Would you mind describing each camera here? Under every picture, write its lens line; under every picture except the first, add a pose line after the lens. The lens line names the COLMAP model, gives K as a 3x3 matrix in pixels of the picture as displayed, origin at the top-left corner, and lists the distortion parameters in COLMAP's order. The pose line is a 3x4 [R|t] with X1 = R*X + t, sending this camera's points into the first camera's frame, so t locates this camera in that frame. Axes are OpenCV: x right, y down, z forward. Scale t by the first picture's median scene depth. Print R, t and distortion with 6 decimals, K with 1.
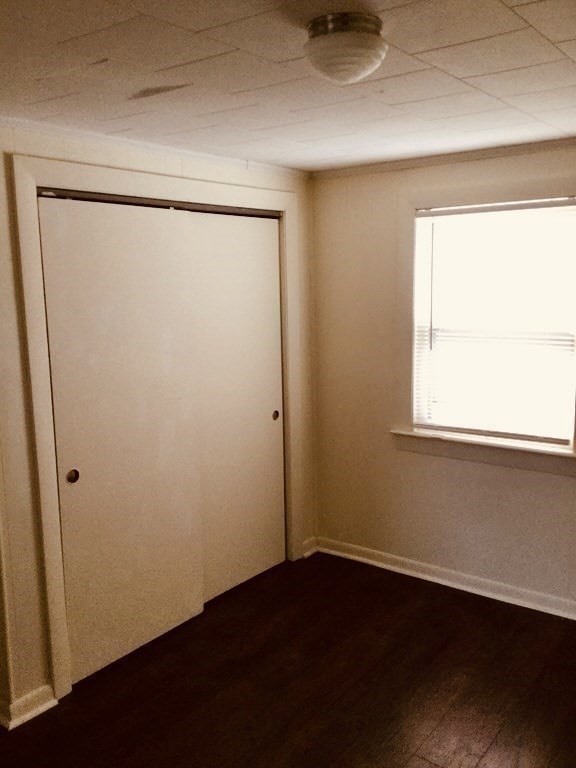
lens RADIAL K [[687.5, 0, 288.0], [0, 687.5, 384.0], [0, 0, 1]] dist [0.112369, -0.191650]
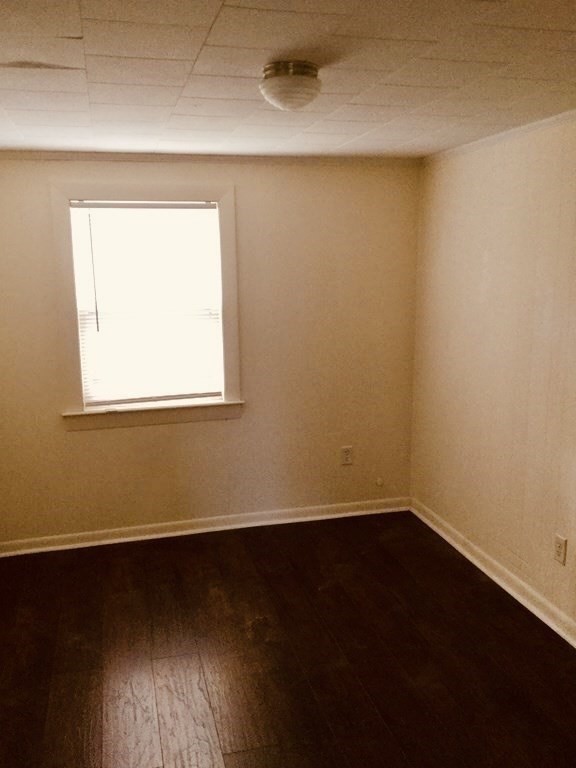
lens RADIAL K [[687.5, 0, 288.0], [0, 687.5, 384.0], [0, 0, 1]] dist [0.112369, -0.191650]
pose [[0.610057, -0.131940, 0.781295, -0.478898], [0.123058, 0.989851, 0.071072, -0.009102], [-0.782744, 0.052787, 0.620102, 0.099957]]
